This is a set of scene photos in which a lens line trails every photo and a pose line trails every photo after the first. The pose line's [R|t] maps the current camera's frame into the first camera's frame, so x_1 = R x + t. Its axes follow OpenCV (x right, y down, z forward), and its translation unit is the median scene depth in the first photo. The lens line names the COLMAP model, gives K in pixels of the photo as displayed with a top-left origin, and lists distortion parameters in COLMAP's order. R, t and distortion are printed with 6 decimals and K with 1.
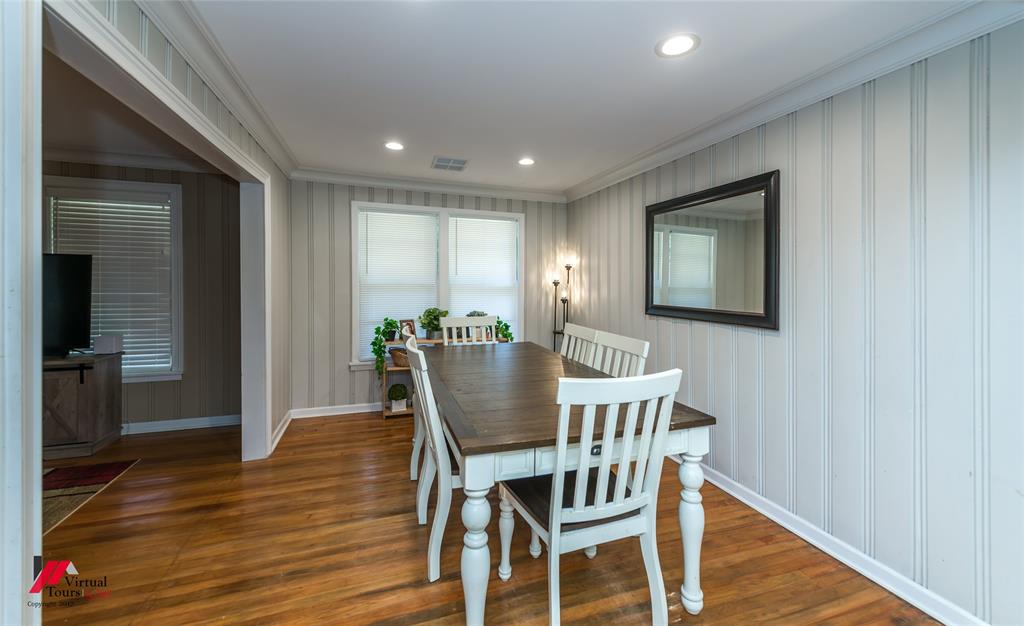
lens RADIAL K [[401.7, 0, 510.3], [0, 401.7, 279.4], [0, 0, 1]] dist [-0.001095, -0.000078]
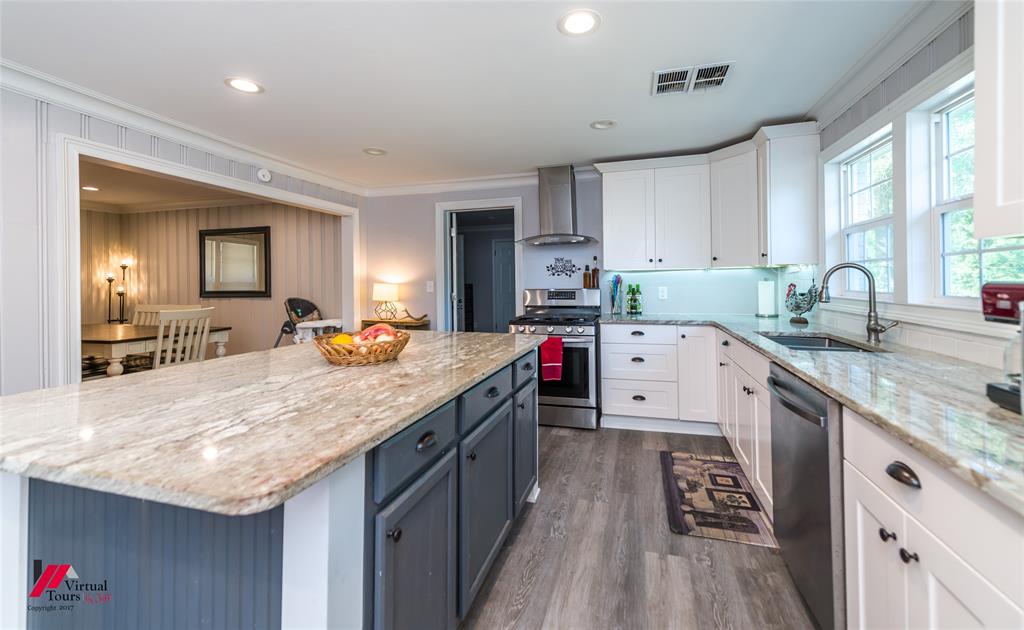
lens RADIAL K [[421.2, 0, 524.7], [0, 421.2, 272.1], [0, 0, 1]] dist [0.014669, -0.000039]
pose [[0.563986, -0.007080, 0.825754, -0.351430], [0.013805, 0.999904, -0.000855, 0.005030], [-0.825669, 0.011882, 0.564030, -1.088842]]
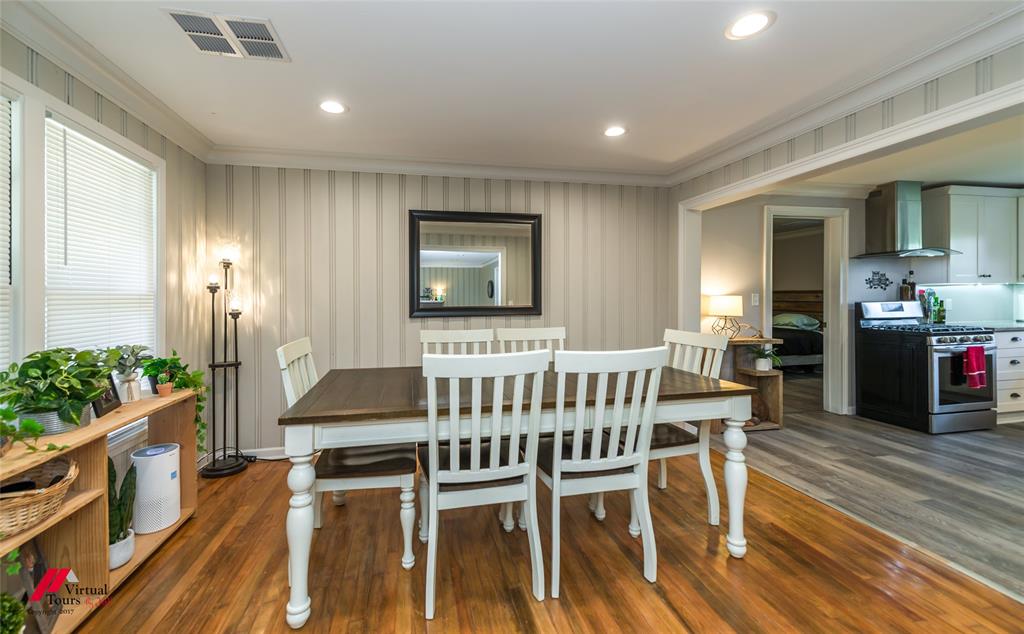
lens RADIAL K [[405.7, 0, 492.0], [0, 405.7, 298.1], [0, 0, 1]] dist [0.000673, 0.000175]
pose [[0.129031, -0.011871, 0.991569, -0.672681], [0.003300, 0.999928, 0.011542, 0.028502], [-0.991635, 0.001783, 0.129061, 0.699514]]
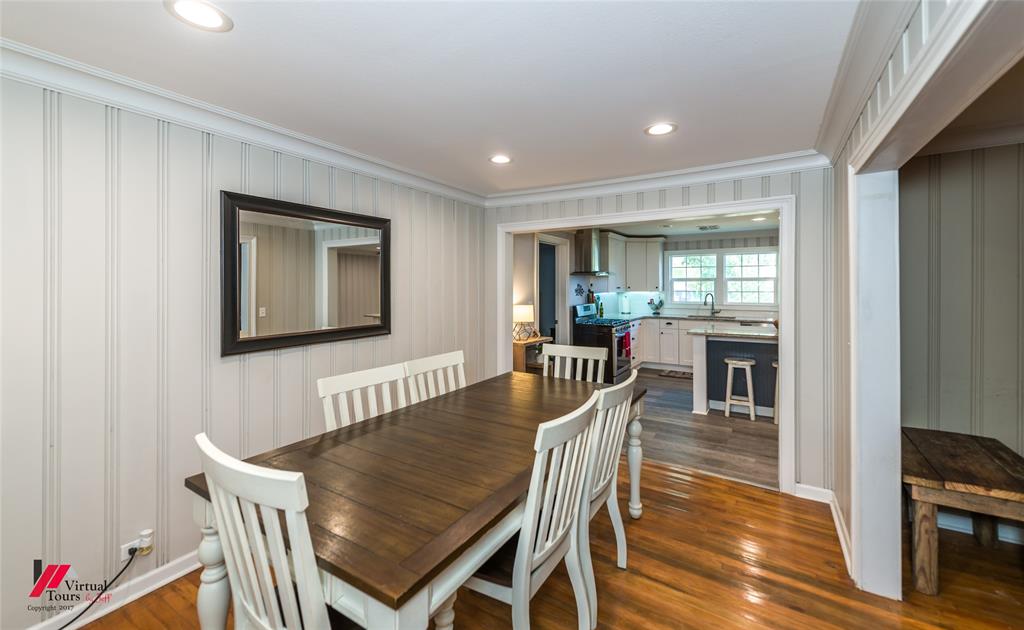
lens RADIAL K [[402.7, 0, 515.4], [0, 402.7, 293.4], [0, 0, 1]] dist [0.013858, 0.000010]
pose [[-0.636005, -0.030738, 0.771073, -0.491551], [-0.015977, 0.999517, 0.026666, -0.041987], [-0.771520, 0.004640, -0.636188, 1.106621]]
